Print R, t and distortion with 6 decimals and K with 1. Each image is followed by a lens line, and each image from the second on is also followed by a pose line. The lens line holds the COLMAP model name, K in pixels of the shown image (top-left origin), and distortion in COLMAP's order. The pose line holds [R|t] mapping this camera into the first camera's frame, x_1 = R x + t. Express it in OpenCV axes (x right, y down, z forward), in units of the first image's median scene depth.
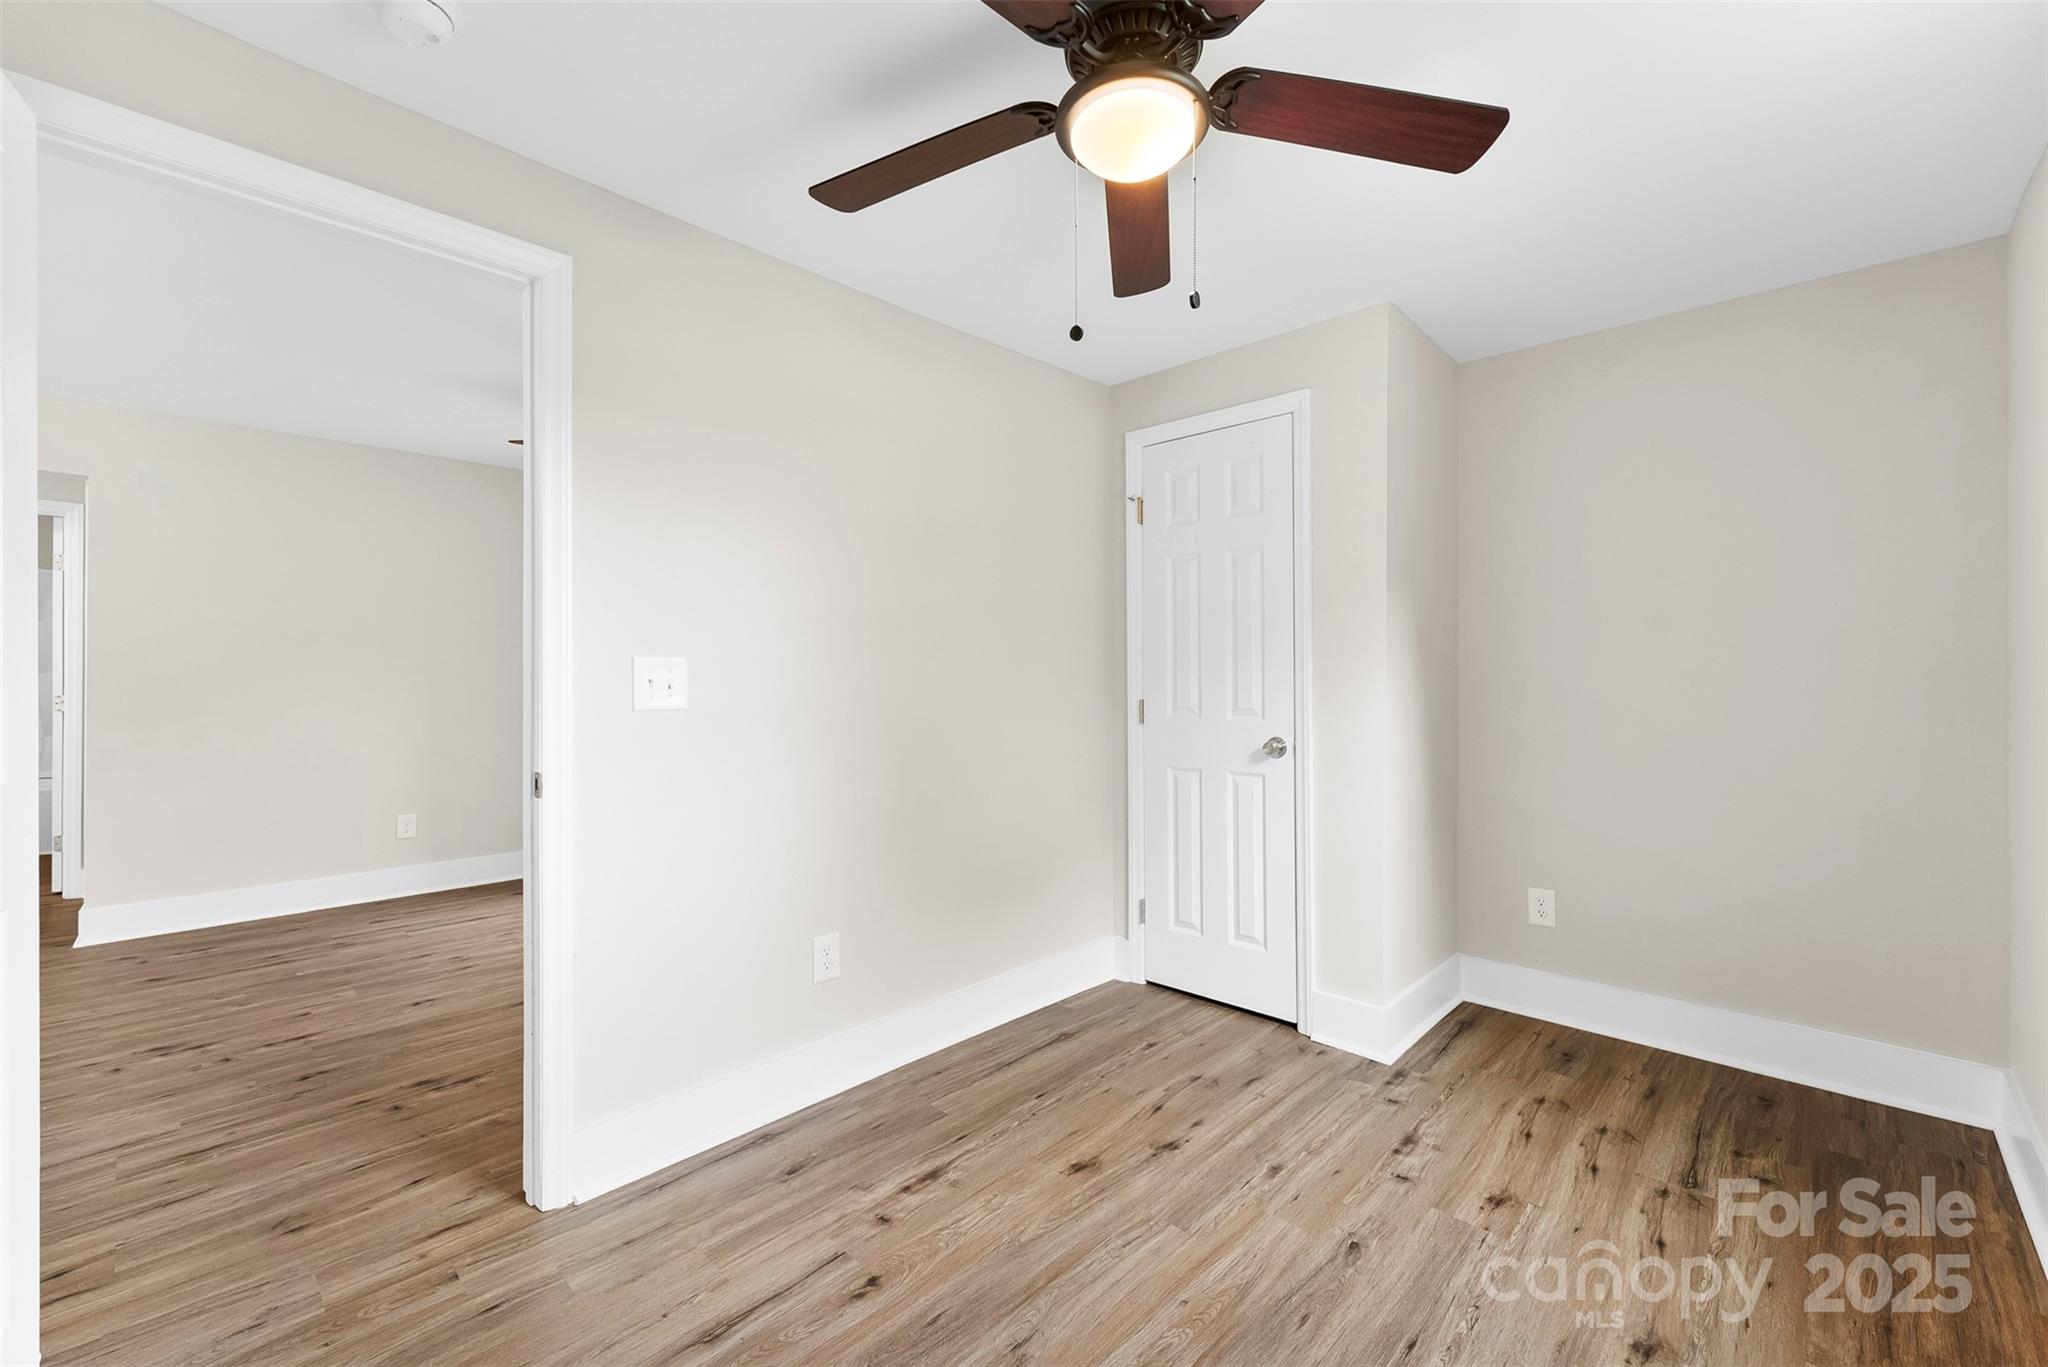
lens RADIAL K [[837.0, 0, 1030.8], [0, 837.0, 673.6], [0, 0, 1]] dist [0.003362, -0.000389]
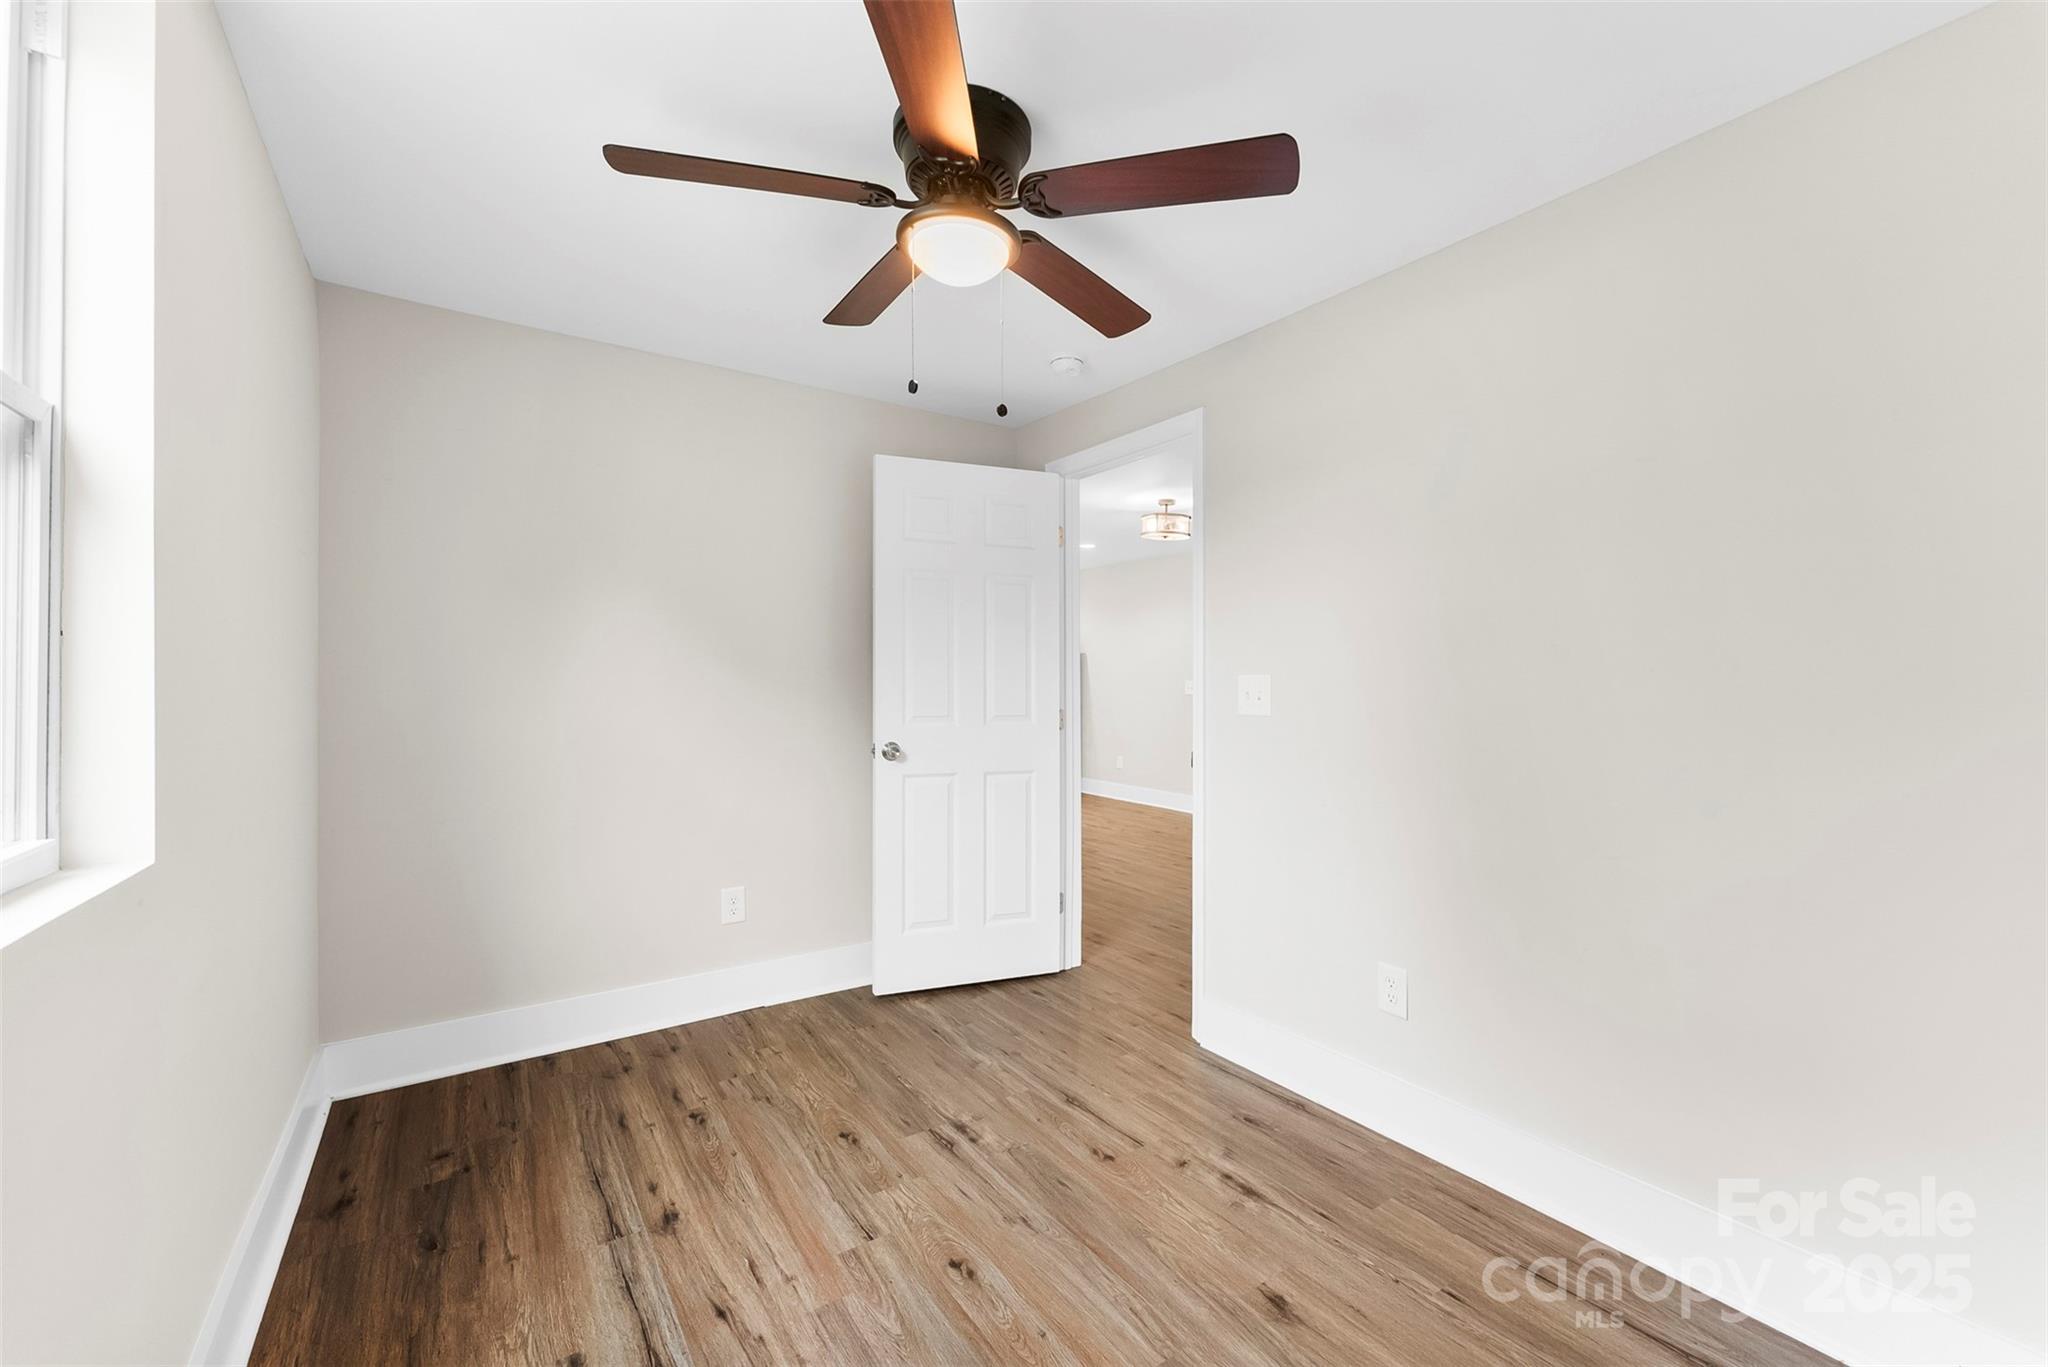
lens RADIAL K [[837.0, 0, 1031.2], [0, 837.0, 677.8], [0, 0, 1]] dist [0.003362, -0.000389]
pose [[-0.202780, -0.008994, -0.979183, 0.971320], [-0.007676, 0.999942, -0.007595, -0.002861], [0.979194, 0.005976, -0.202837, 1.001395]]
